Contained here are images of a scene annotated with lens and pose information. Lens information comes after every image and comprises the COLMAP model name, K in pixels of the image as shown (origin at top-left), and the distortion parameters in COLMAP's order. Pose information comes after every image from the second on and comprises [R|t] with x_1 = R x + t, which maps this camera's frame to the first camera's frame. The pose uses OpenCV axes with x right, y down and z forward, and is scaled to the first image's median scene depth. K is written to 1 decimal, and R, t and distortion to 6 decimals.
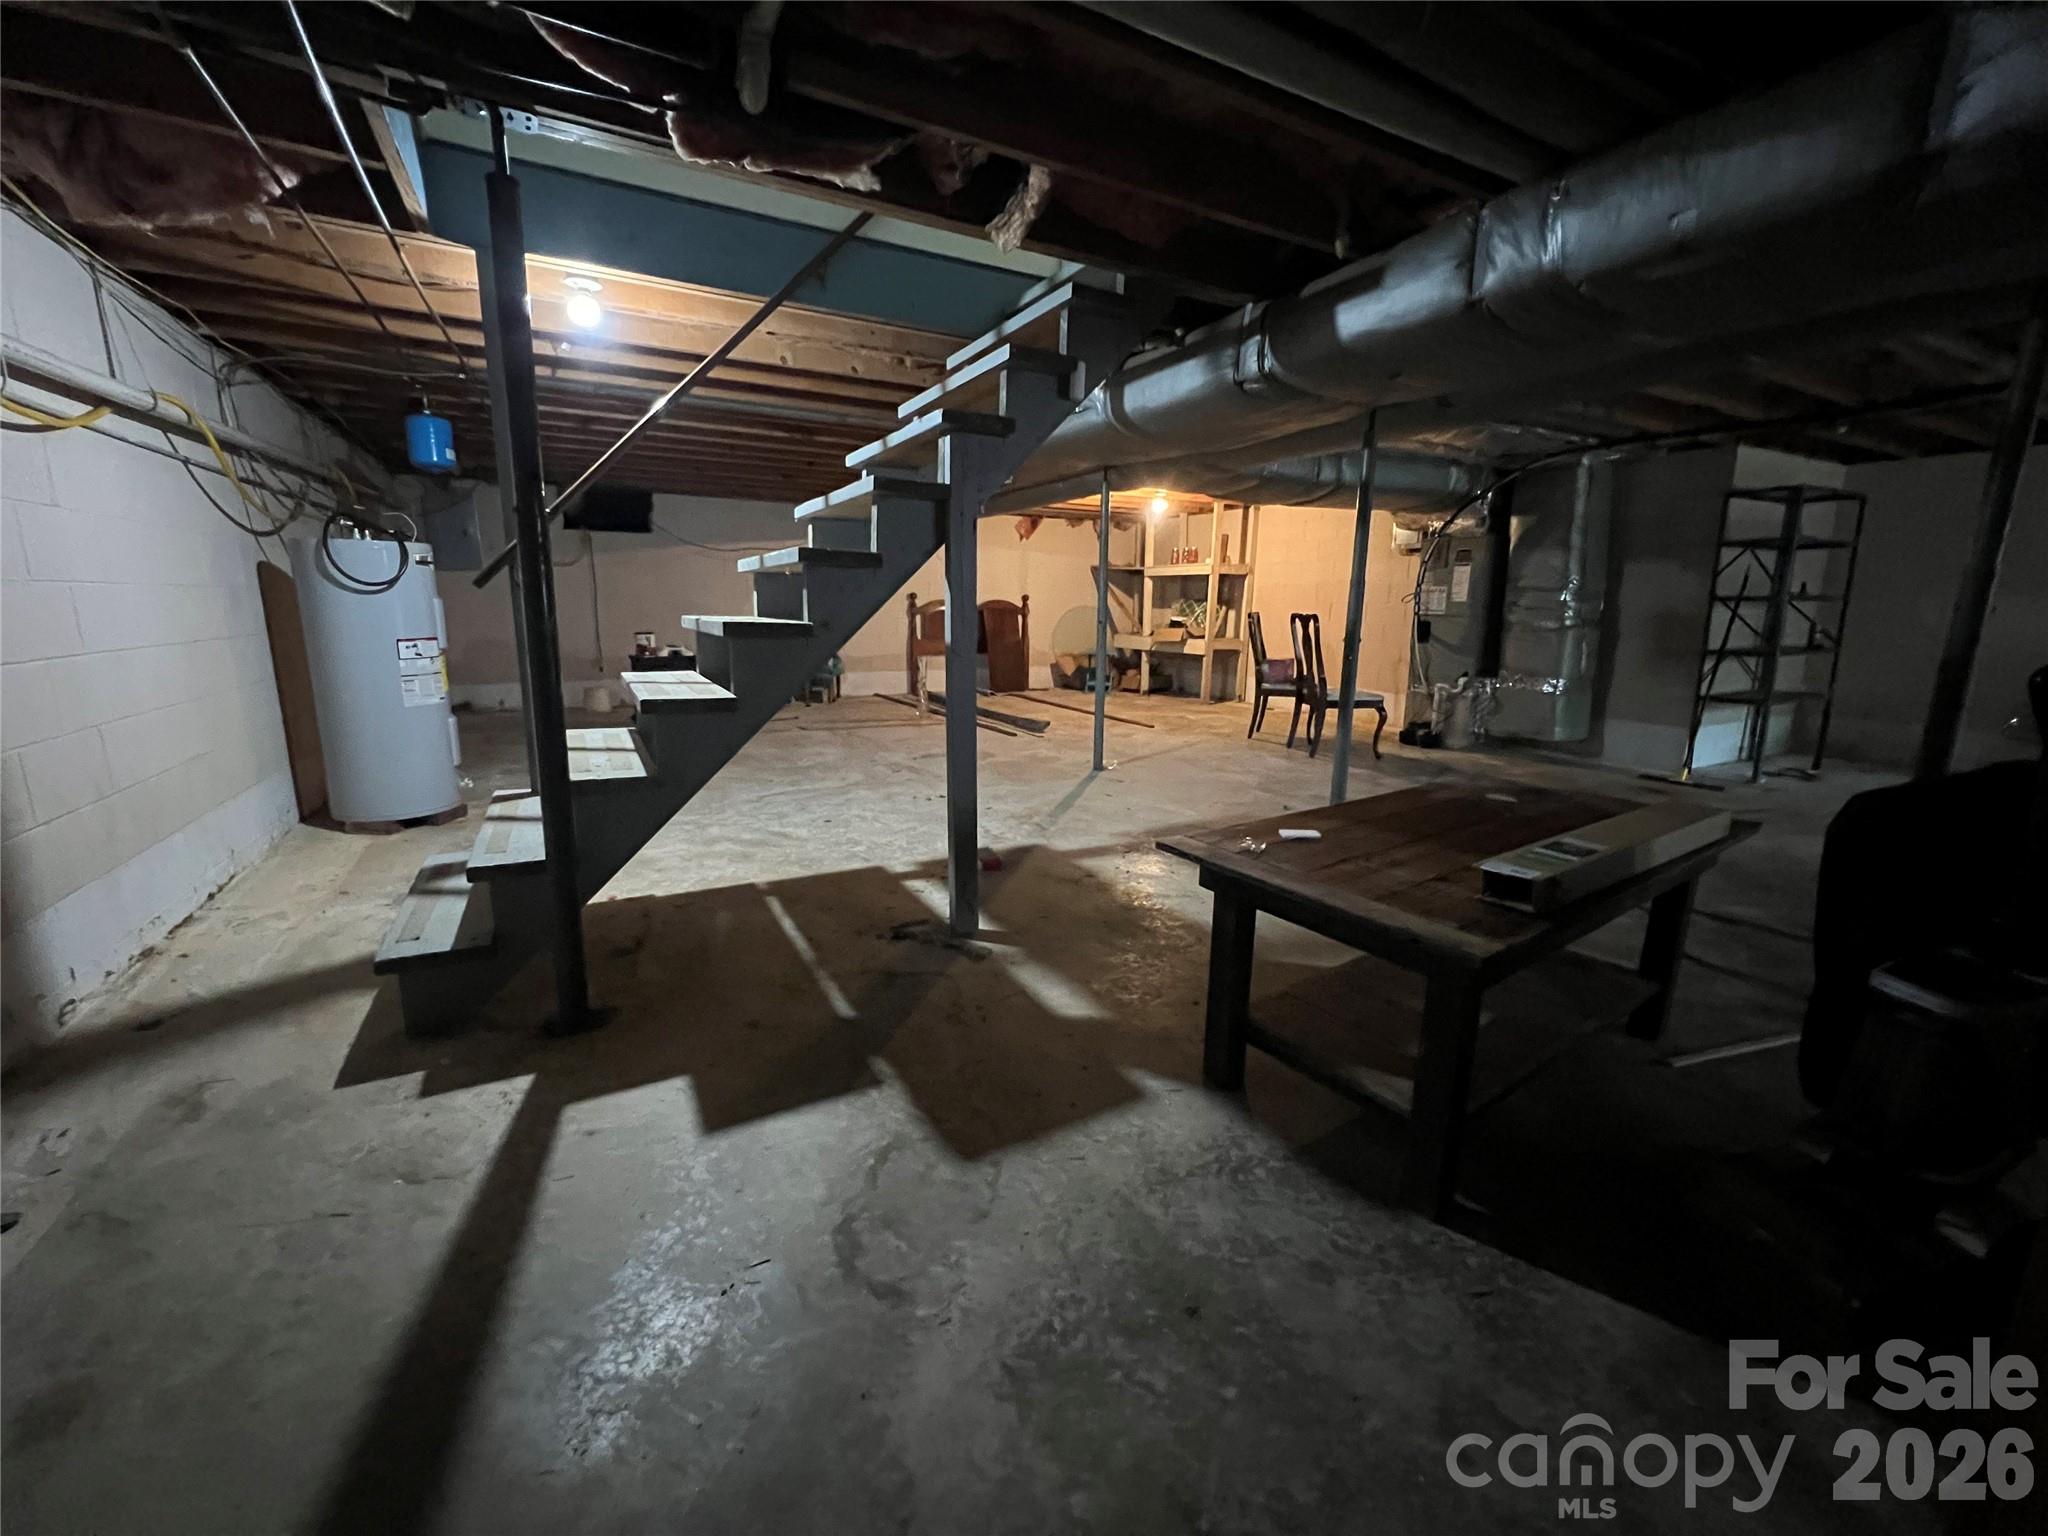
lens RADIAL K [[818.2, 0, 1018.0], [0, 818.2, 764.1], [0, 0, 1]] dist [-0.000446, -0.000063]
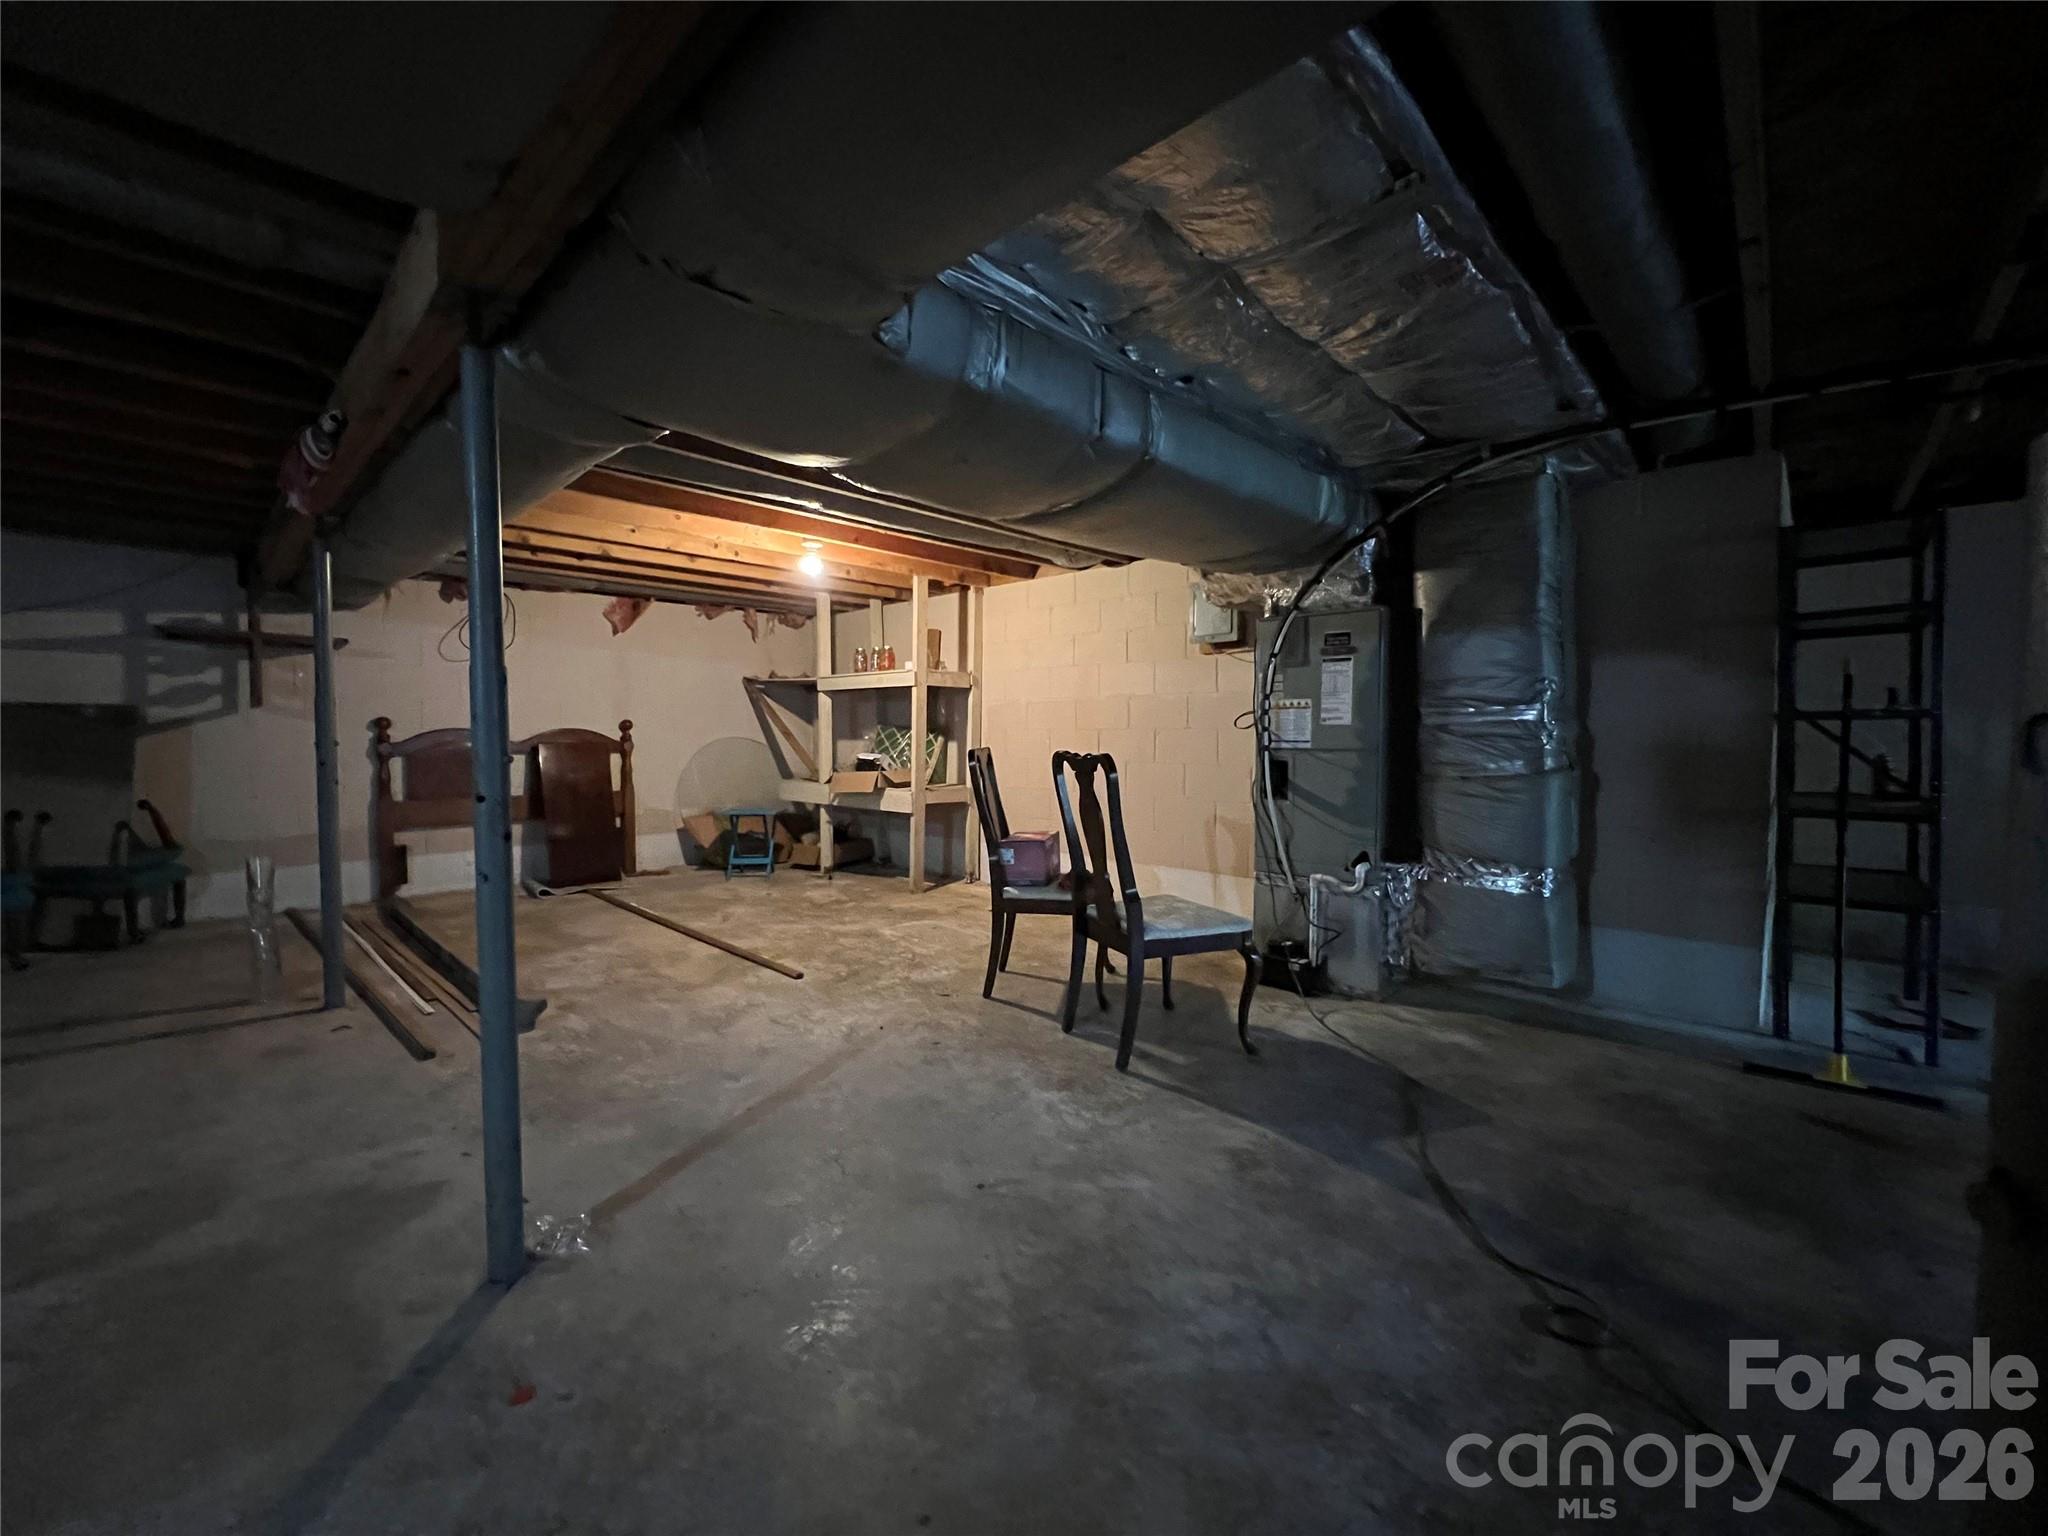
lens RADIAL K [[818.2, 0, 1018.0], [0, 818.2, 764.1], [0, 0, 1]] dist [-0.000446, -0.000063]
pose [[0.952388, -0.021782, 0.304109, 0.119430], [0.068026, 0.987482, -0.142311, -0.078212], [-0.297202, 0.156223, 0.941947, 0.393783]]
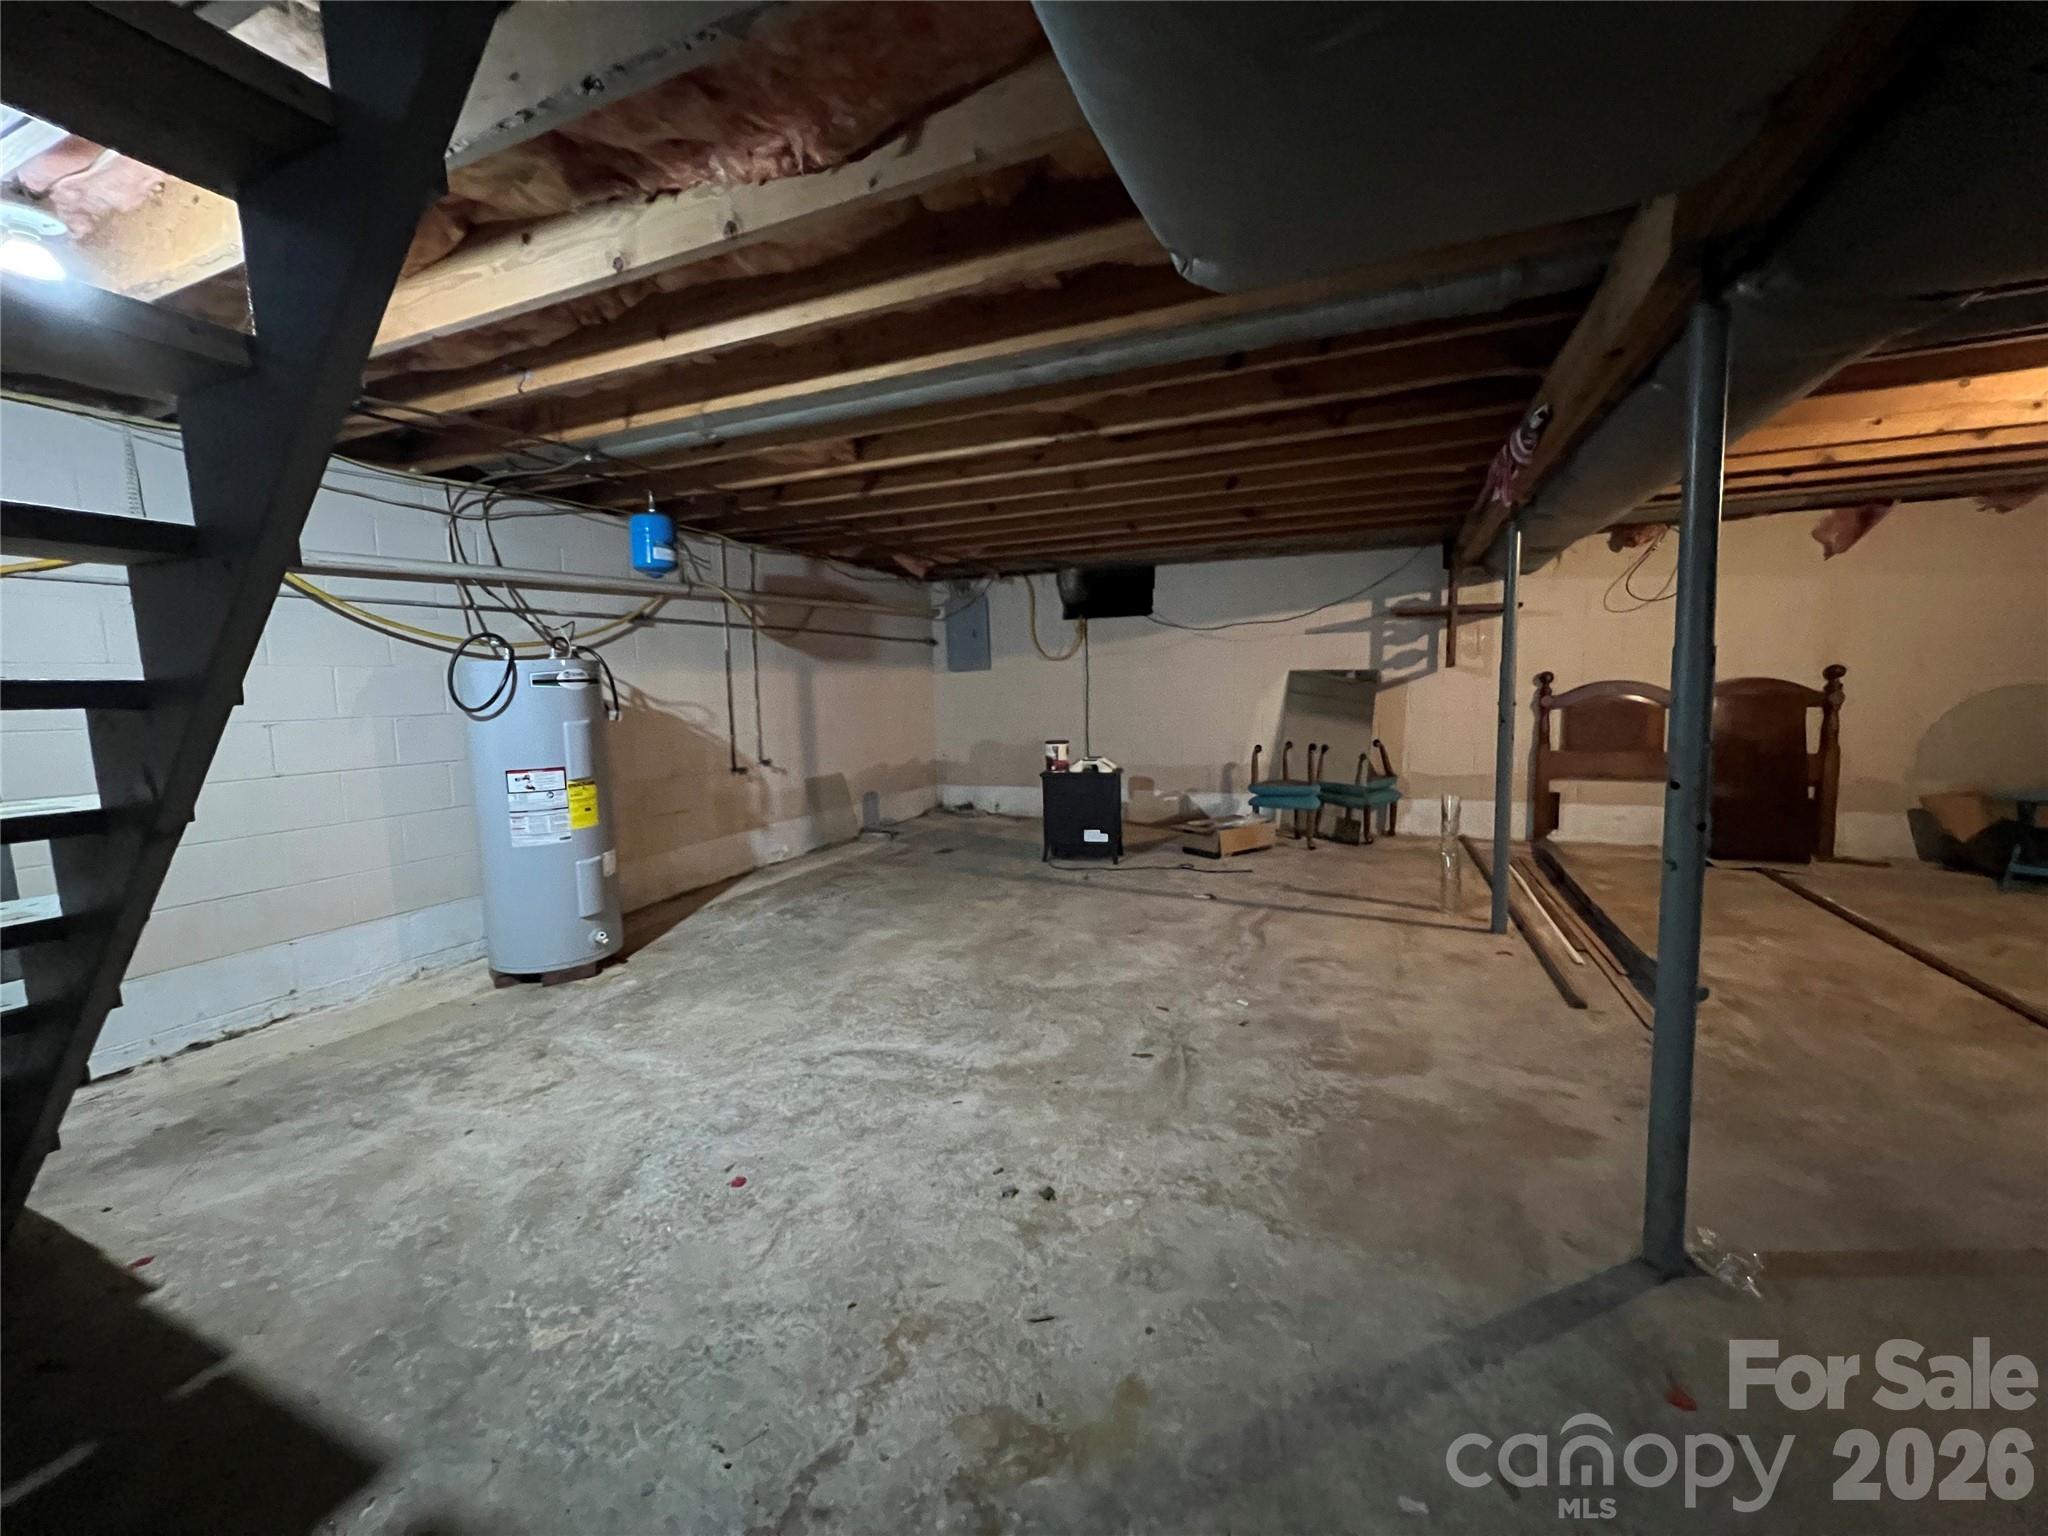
lens RADIAL K [[818.2, 0, 1018.0], [0, 818.2, 764.1], [0, 0, 1]] dist [-0.000446, -0.000063]
pose [[0.614259, 0.050153, -0.787509, 0.112704], [-0.122971, 0.991870, -0.032749, -0.085432], [0.779464, 0.116957, 0.615433, 0.383213]]
